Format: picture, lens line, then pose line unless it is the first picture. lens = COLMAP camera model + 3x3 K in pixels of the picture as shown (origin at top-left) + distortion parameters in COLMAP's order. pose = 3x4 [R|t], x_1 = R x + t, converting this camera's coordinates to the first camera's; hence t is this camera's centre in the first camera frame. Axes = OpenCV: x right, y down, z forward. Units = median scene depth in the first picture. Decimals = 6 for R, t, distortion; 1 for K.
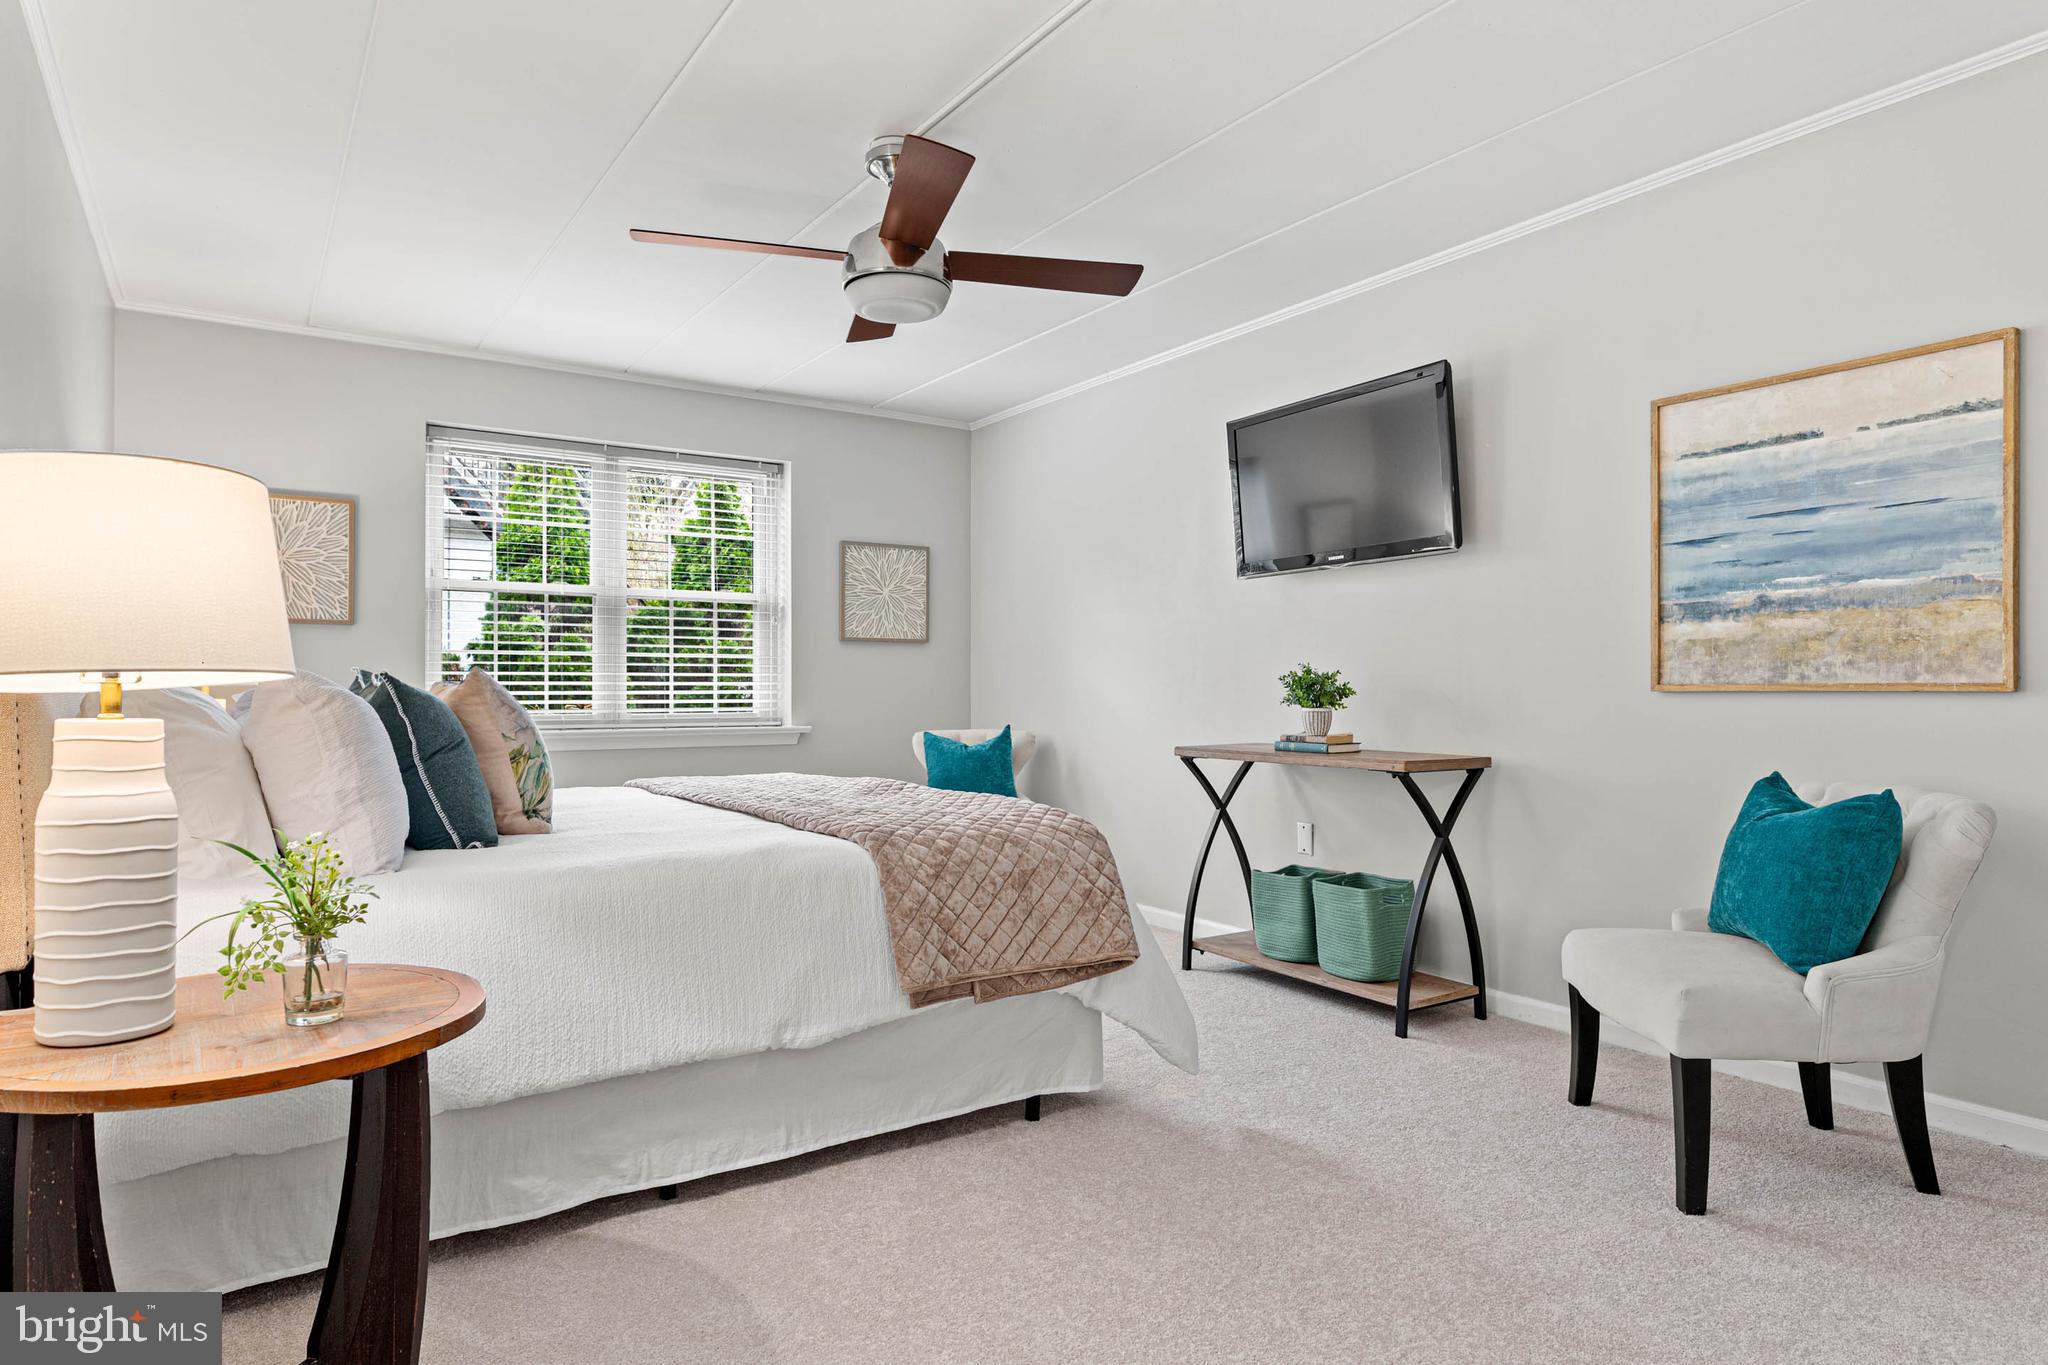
lens RADIAL K [[1185.0, 0, 1024.0], [0, 1185.0, 682.5], [0, 0, 1]] dist [-0.000564, 0.000123]
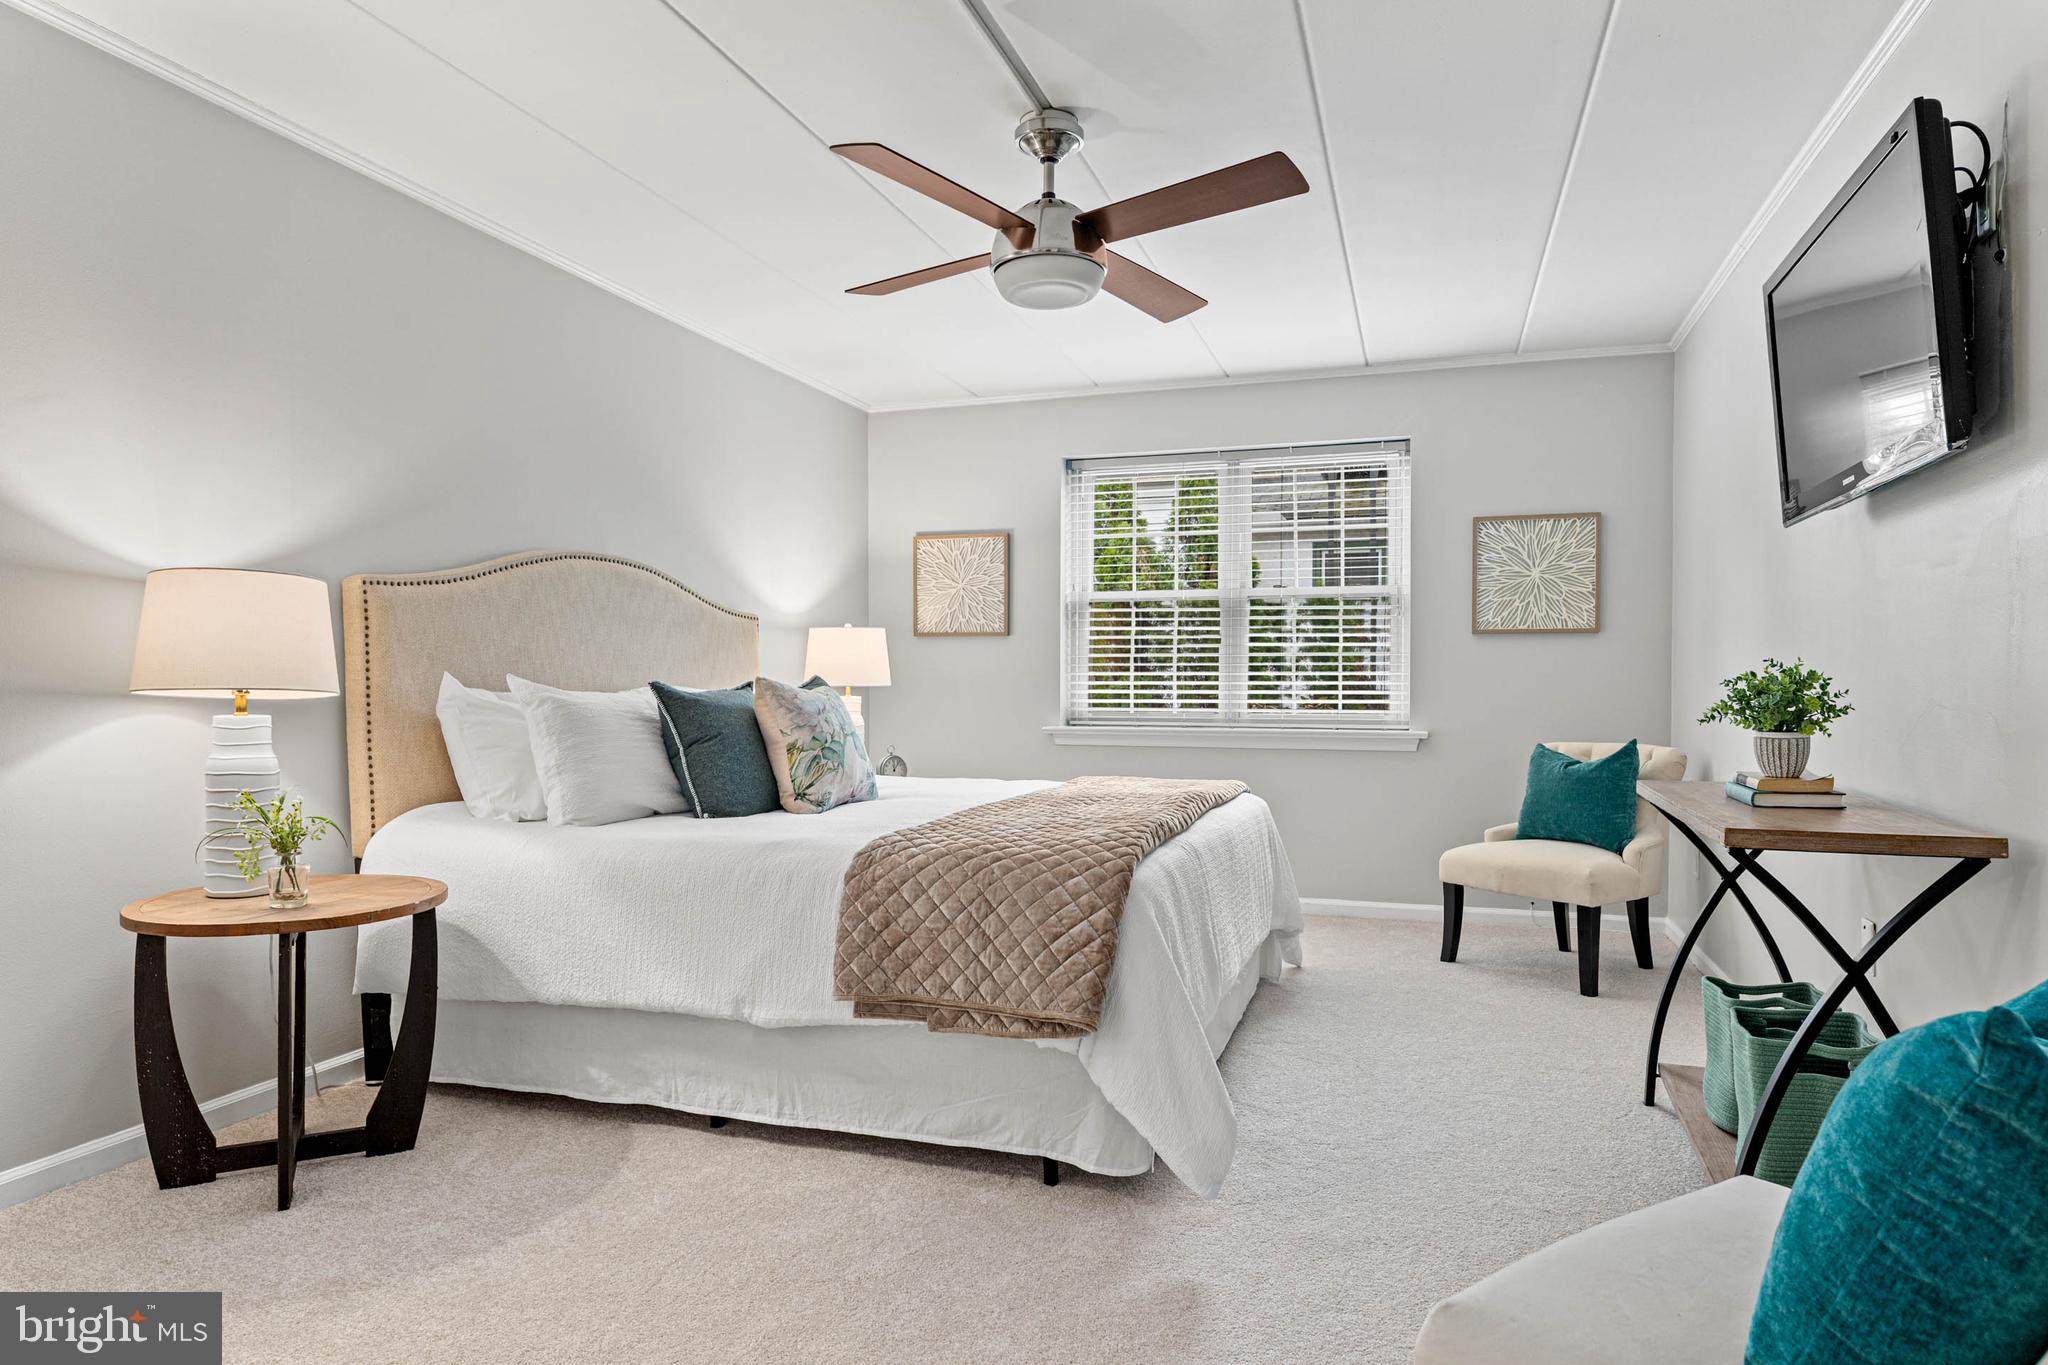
lens RADIAL K [[1200.4, 0, 1024.0], [0, 1200.4, 682.5], [0, 0, 1]] dist [-0.002830, 0.000031]
pose [[0.609422, 0.002673, -0.792841, 0.606703], [0.003287, 0.999977, 0.005897, -0.010864], [0.792839, -0.006200, 0.609400, 0.374639]]
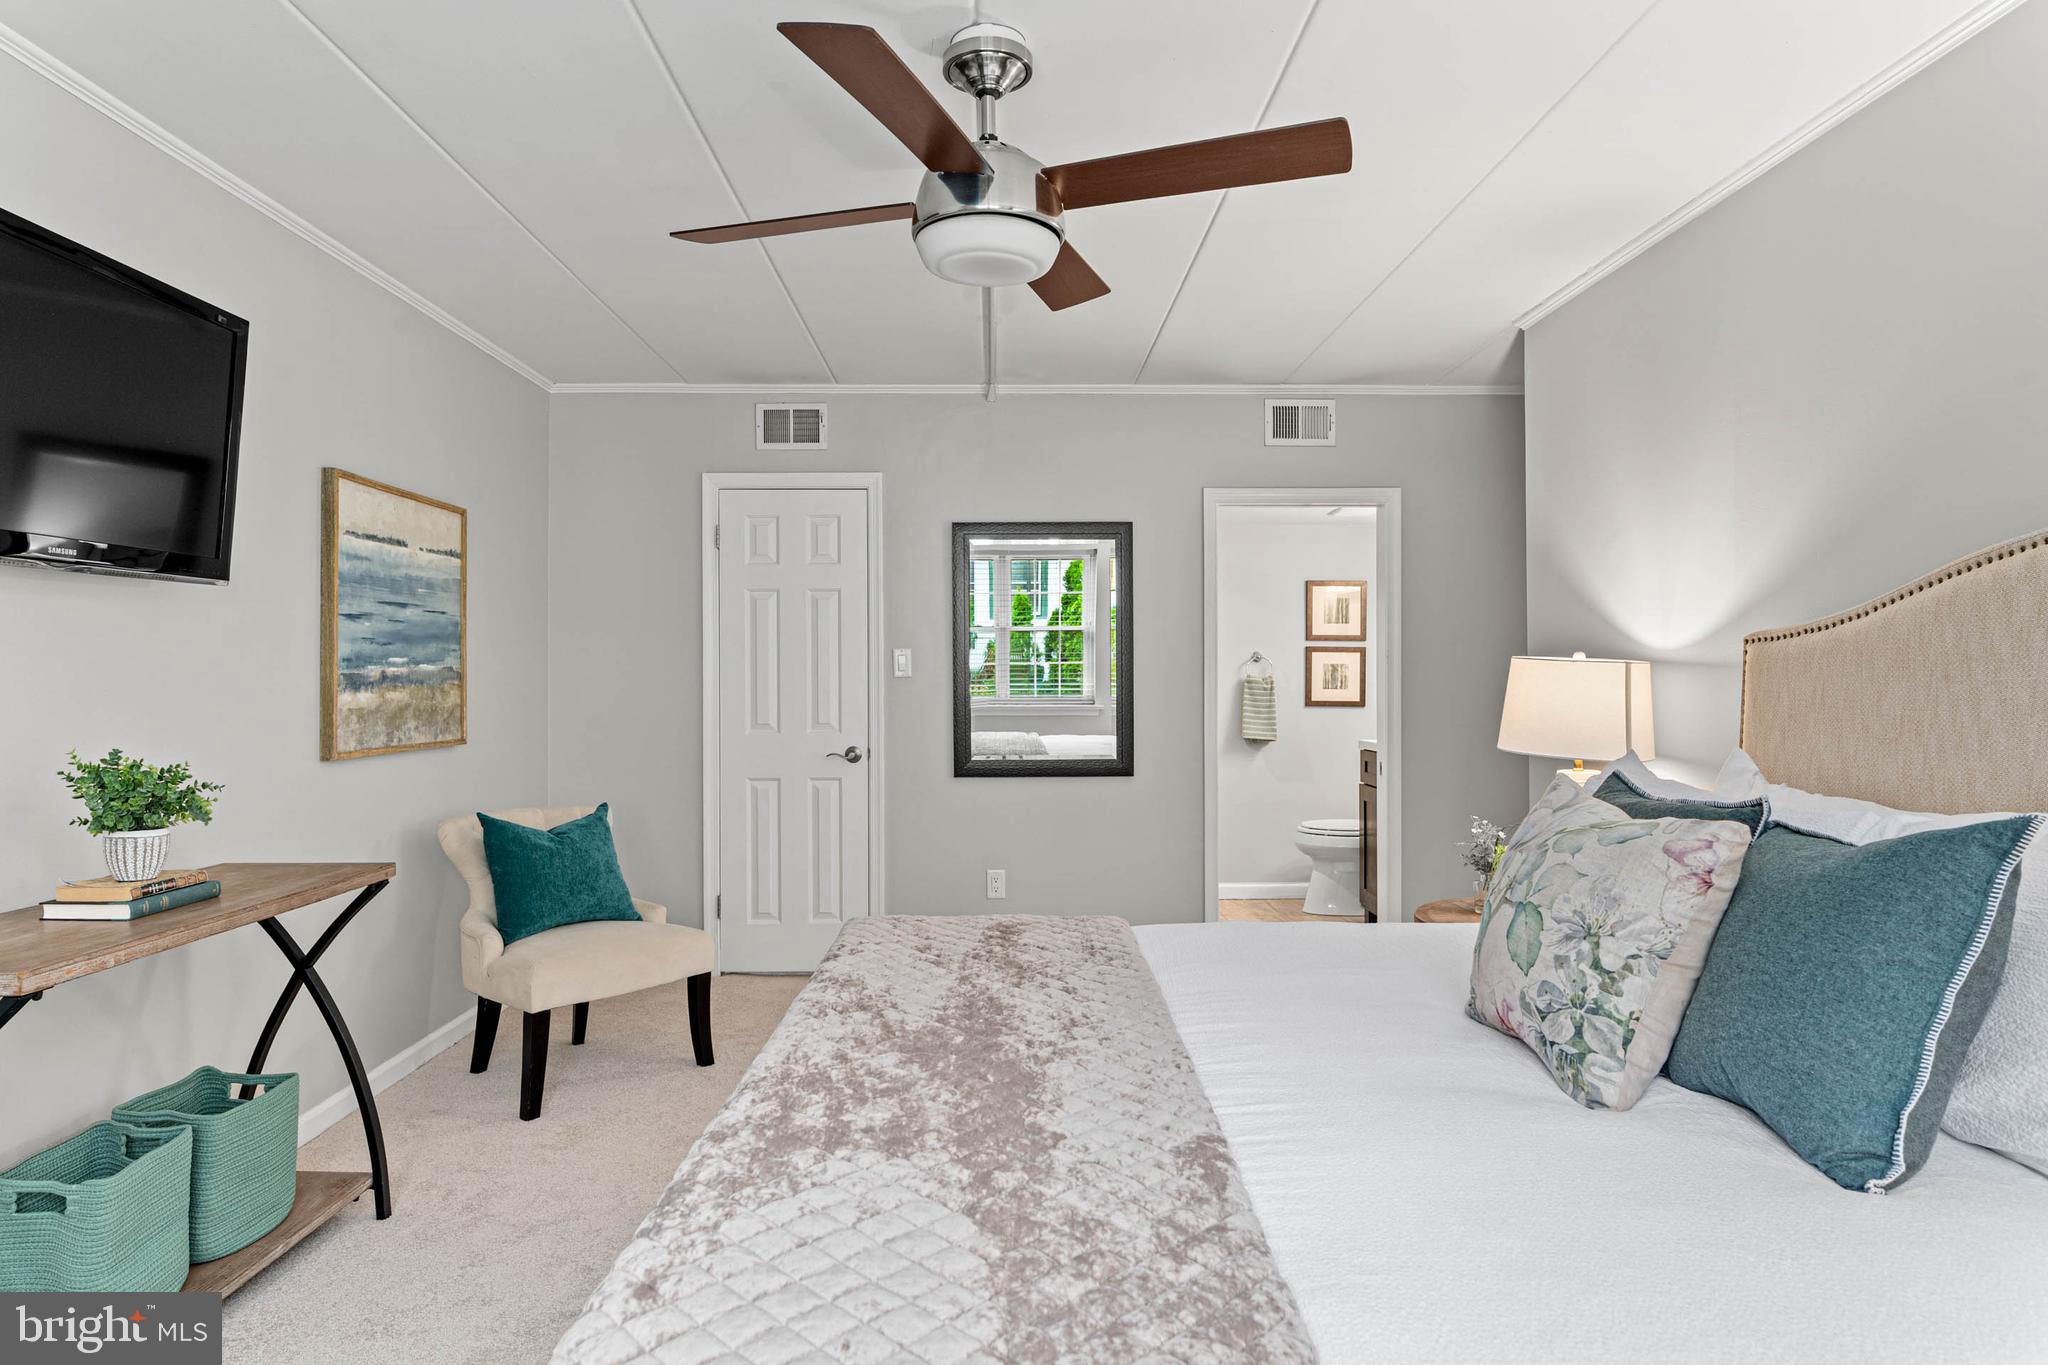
lens RADIAL K [[1185.0, 0, 1024.0], [0, 1185.0, 682.5], [0, 0, 1]] dist [-0.000564, 0.000123]
pose [[-0.840253, -0.001558, 0.542192, -0.507327], [-0.002788, 0.999995, -0.001447, -0.059692], [-0.542187, -0.002728, -0.840254, 1.561687]]
